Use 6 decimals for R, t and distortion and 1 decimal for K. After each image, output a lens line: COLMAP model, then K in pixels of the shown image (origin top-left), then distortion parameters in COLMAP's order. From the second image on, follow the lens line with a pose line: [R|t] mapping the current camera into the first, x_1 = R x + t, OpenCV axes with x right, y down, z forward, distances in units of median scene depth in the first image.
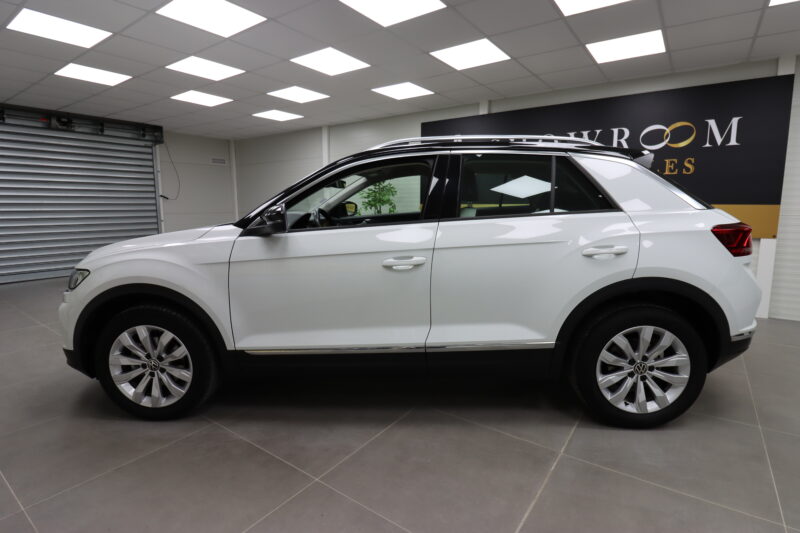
lens RADIAL K [[409.8, 0, 401.8], [0, 409.8, 265.9], [0, 0, 1]] dist [-0.002432, -0.000955]
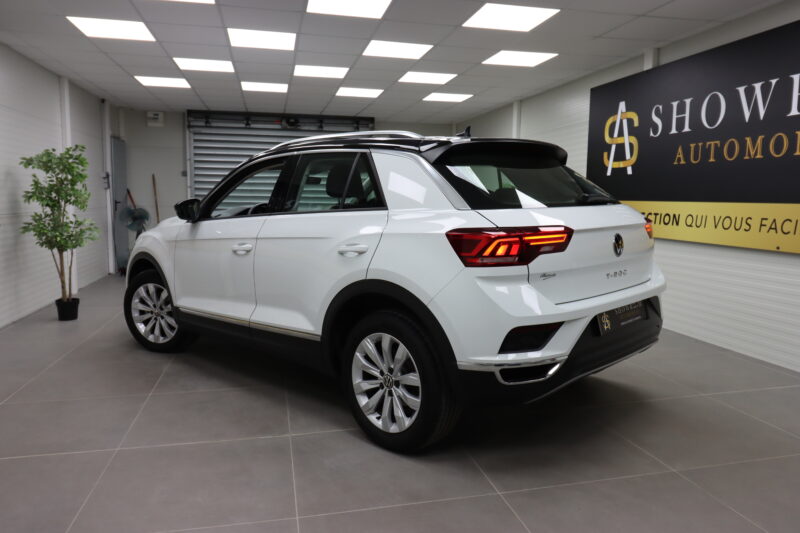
lens RADIAL K [[604.0, 0, 399.7], [0, 604.0, 266.0], [0, 0, 1]] dist [0.015452, -0.001064]
pose [[0.744589, 0.082572, -0.662397, 0.795182], [-0.107121, 0.994240, 0.003525, -0.006693], [0.658872, 0.068332, 0.749145, -0.006799]]
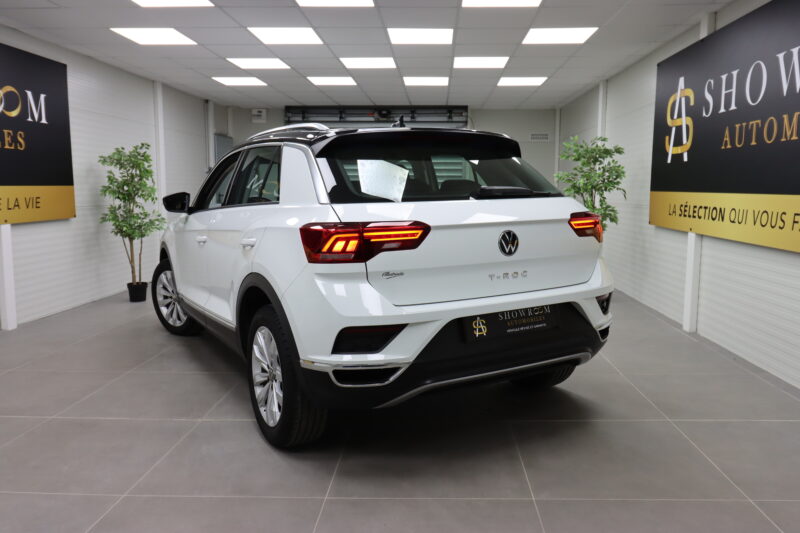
lens RADIAL K [[620.8, 0, 398.5], [0, 620.8, 265.2], [0, 0, 1]] dist [0.016531, 0.000880]
pose [[0.535078, 0.107337, -0.837956, 1.009953], [-0.127267, 0.990817, 0.045651, -0.049443], [0.835161, 0.082217, 0.543825, 0.248282]]
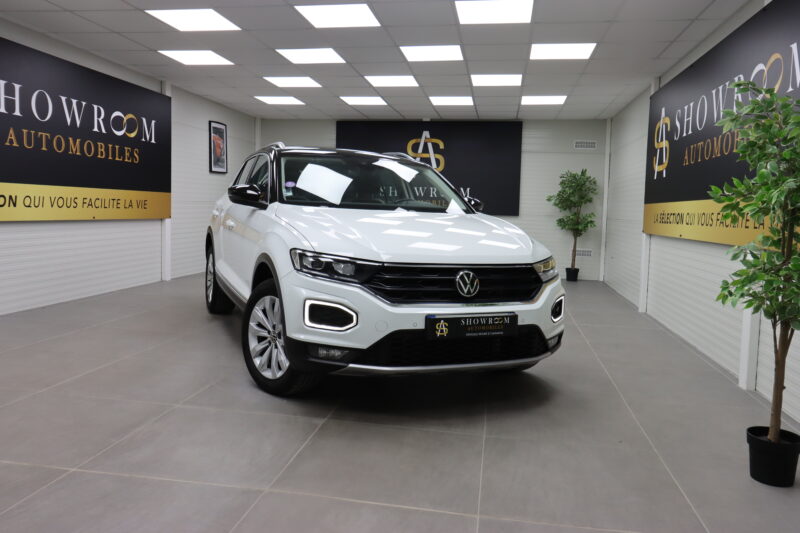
lens RADIAL K [[620.8, 0, 399.9], [0, 620.8, 267.8], [0, 0, 1]] dist [0.016531, 0.000880]
pose [[-0.445058, -0.103311, 0.889523, -1.194203], [0.094225, 0.982407, 0.161242, -0.159540], [-0.890531, 0.155577, -0.427493, 1.190839]]
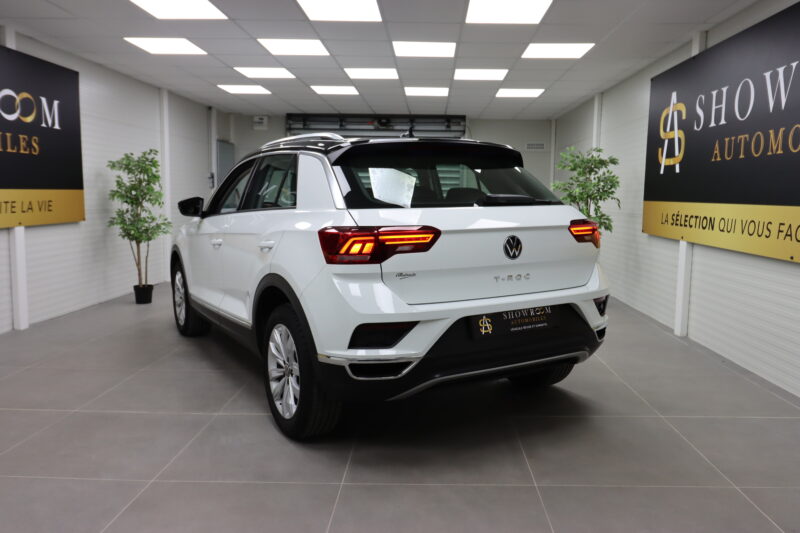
lens RADIAL K [[620.8, 0, 398.4], [0, 620.8, 266.4], [0, 0, 1]] dist [0.016531, 0.000880]
pose [[0.543413, 0.104205, -0.832972, 1.037808], [-0.136690, 0.990007, 0.034676, -0.042640], [0.828262, 0.095015, 0.552227, 0.205964]]
